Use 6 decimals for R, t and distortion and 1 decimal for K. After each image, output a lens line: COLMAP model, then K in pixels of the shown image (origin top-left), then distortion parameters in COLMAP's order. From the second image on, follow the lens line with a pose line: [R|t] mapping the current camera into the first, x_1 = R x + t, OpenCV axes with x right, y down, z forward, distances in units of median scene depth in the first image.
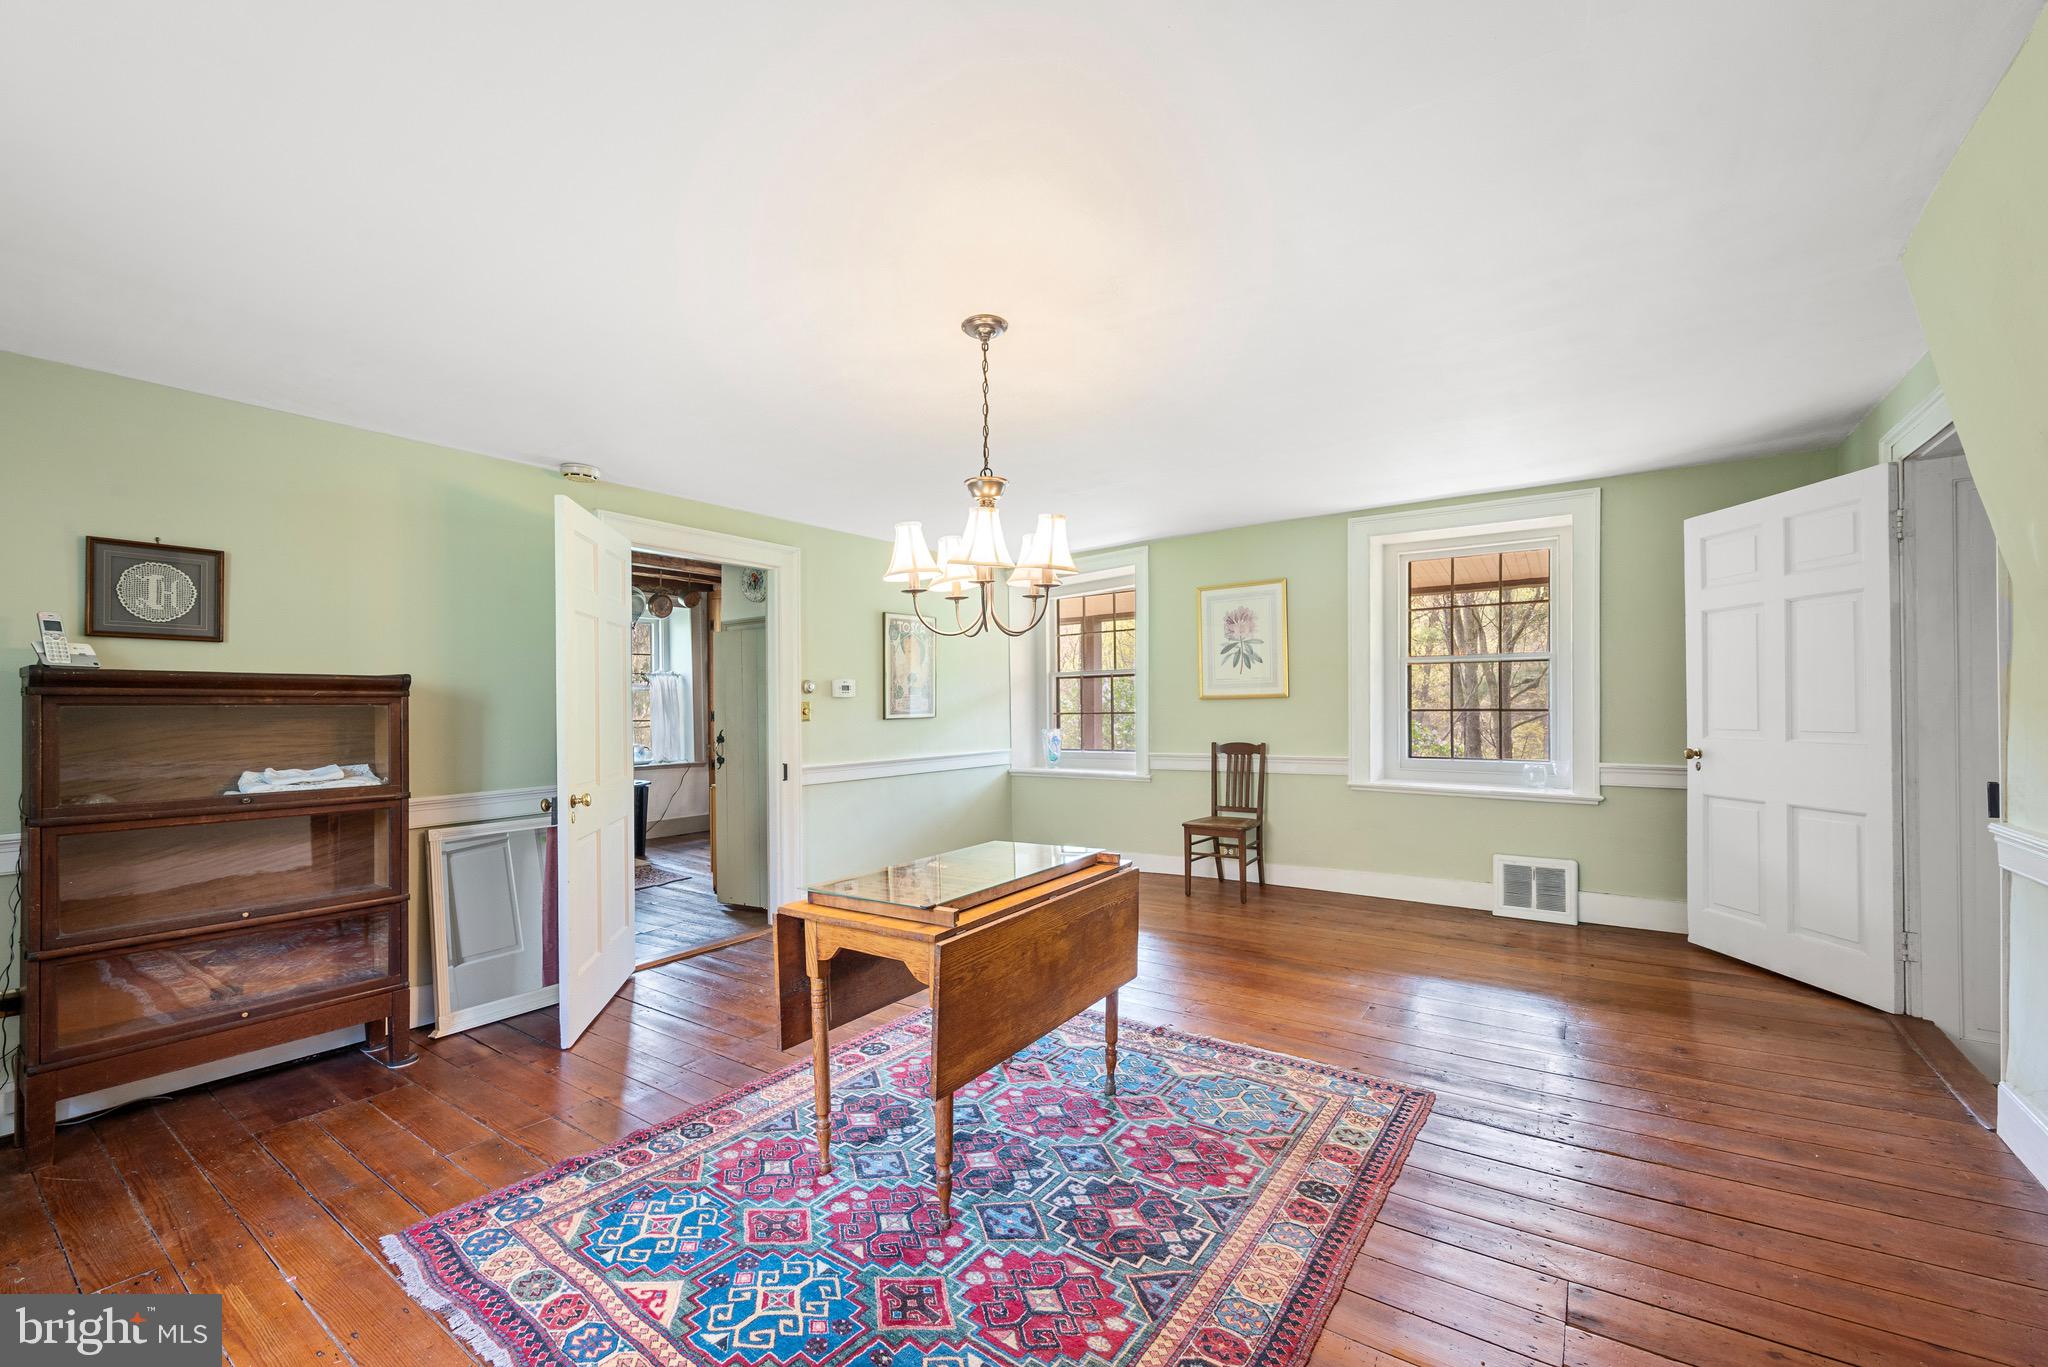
lens RADIAL K [[827.0, 0, 1029.4], [0, 827.0, 697.1], [0, 0, 1]] dist [0.006193, -0.000497]
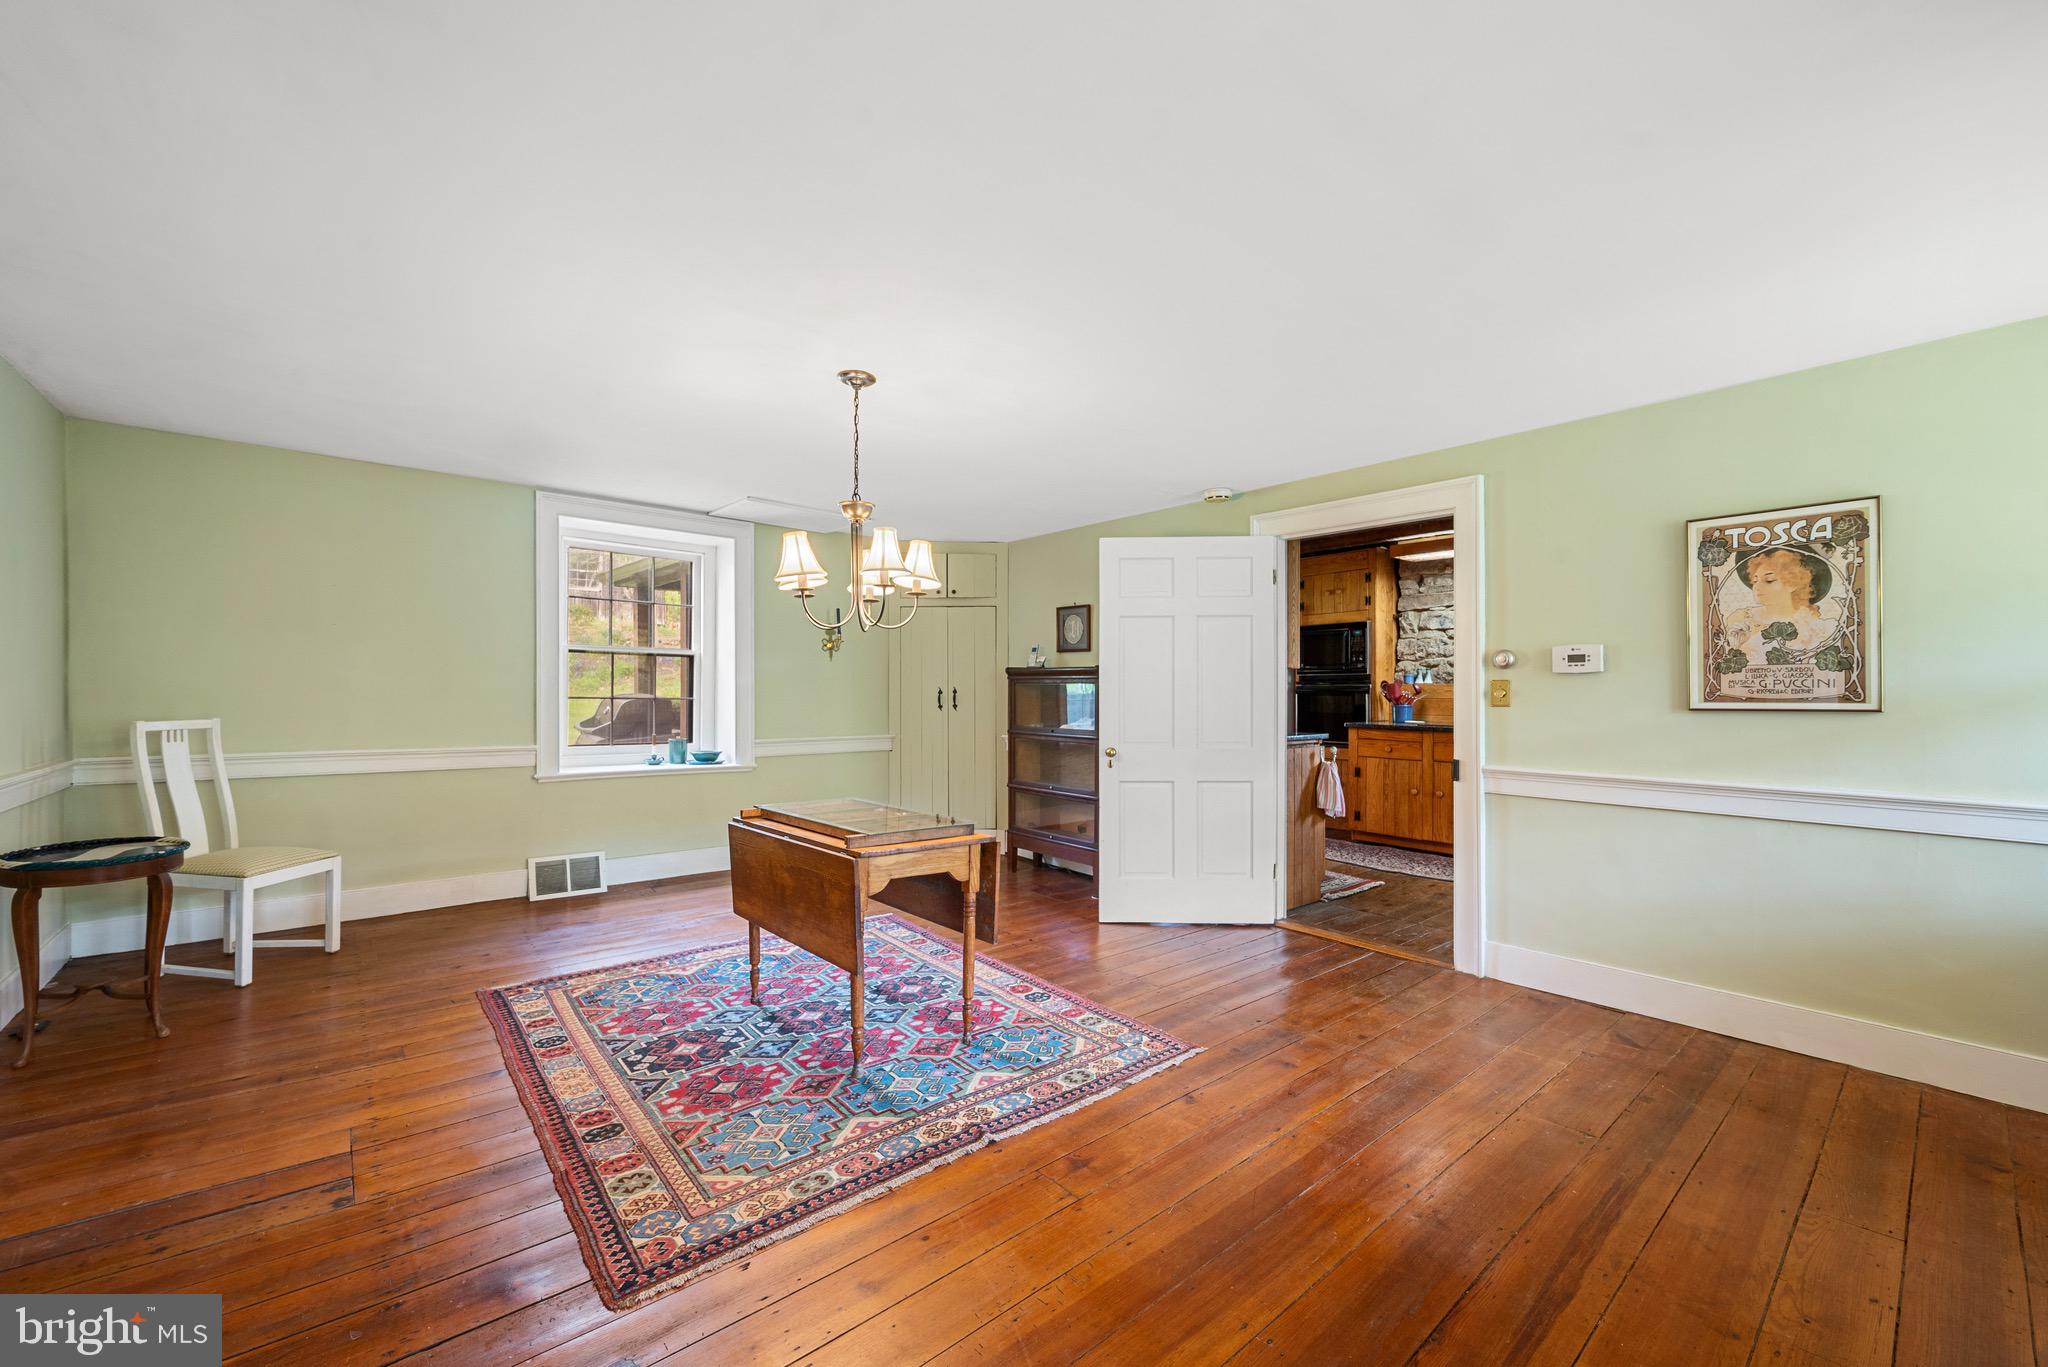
lens RADIAL K [[827.0, 0, 1031.0], [0, 827.0, 683.3], [0, 0, 1]] dist [0.006193, -0.000497]
pose [[-0.254999, 0.004269, -0.966932, 1.145342], [0.011463, 0.999933, 0.001391, 0.006421], [0.966873, -0.010729, -0.255031, 1.663050]]
